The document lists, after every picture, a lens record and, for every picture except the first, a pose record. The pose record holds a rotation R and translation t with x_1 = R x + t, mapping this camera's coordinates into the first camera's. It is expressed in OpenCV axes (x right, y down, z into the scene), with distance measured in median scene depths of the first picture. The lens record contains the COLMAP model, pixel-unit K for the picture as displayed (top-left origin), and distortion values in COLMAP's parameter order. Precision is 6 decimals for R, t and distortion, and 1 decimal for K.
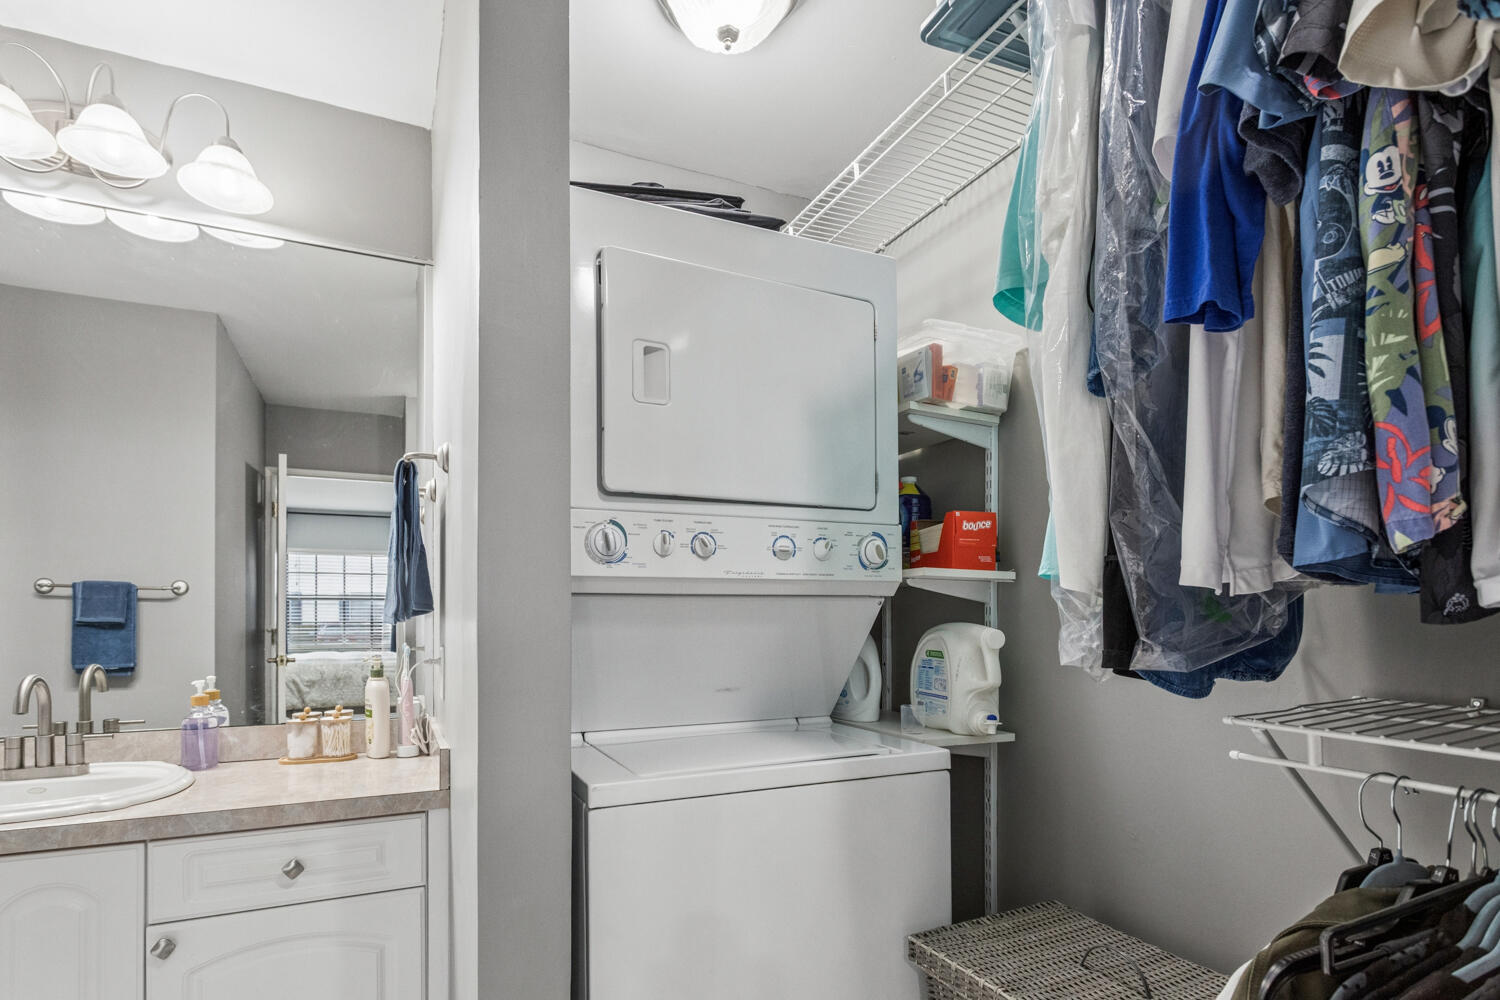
lens RADIAL K [[710.2, 0, 723.7], [0, 710.2, 492.4], [0, 0, 1]] dist [-0.002625, -0.000015]
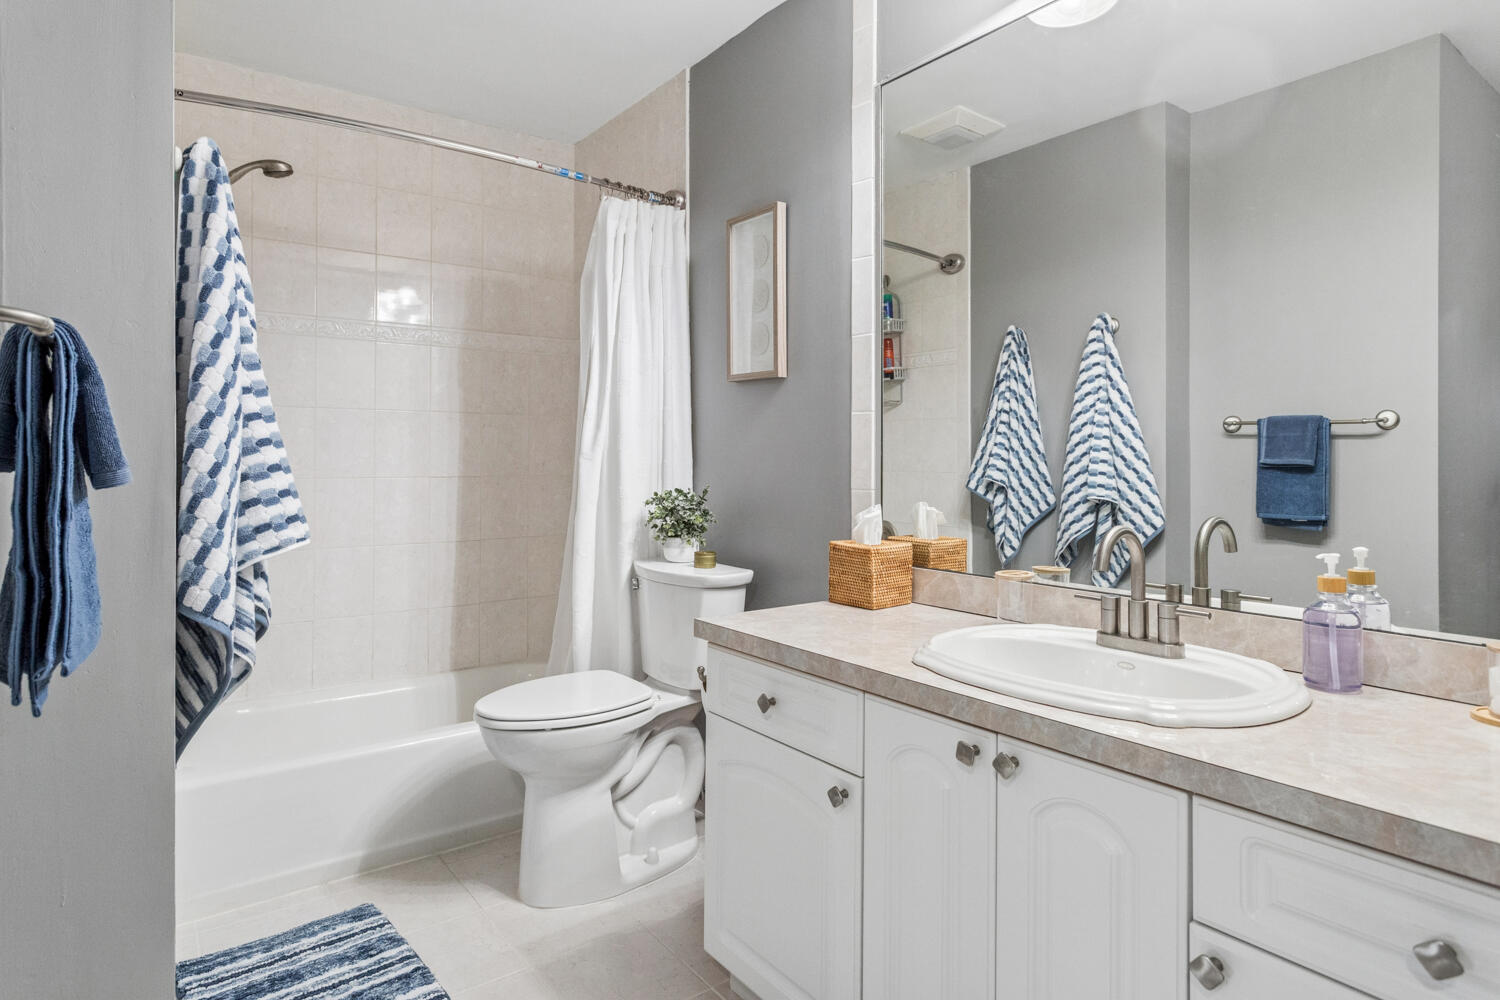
lens RADIAL K [[810.9, 0, 750.0], [0, 810.9, 500.0], [0, 0, 1]] dist [0.005156, 0.001519]
pose [[0.198555, 0.051404, -0.978741, -0.119272], [0.167488, 0.982154, 0.085561, 0.064741], [0.965673, -0.180916, 0.186402, 0.360460]]
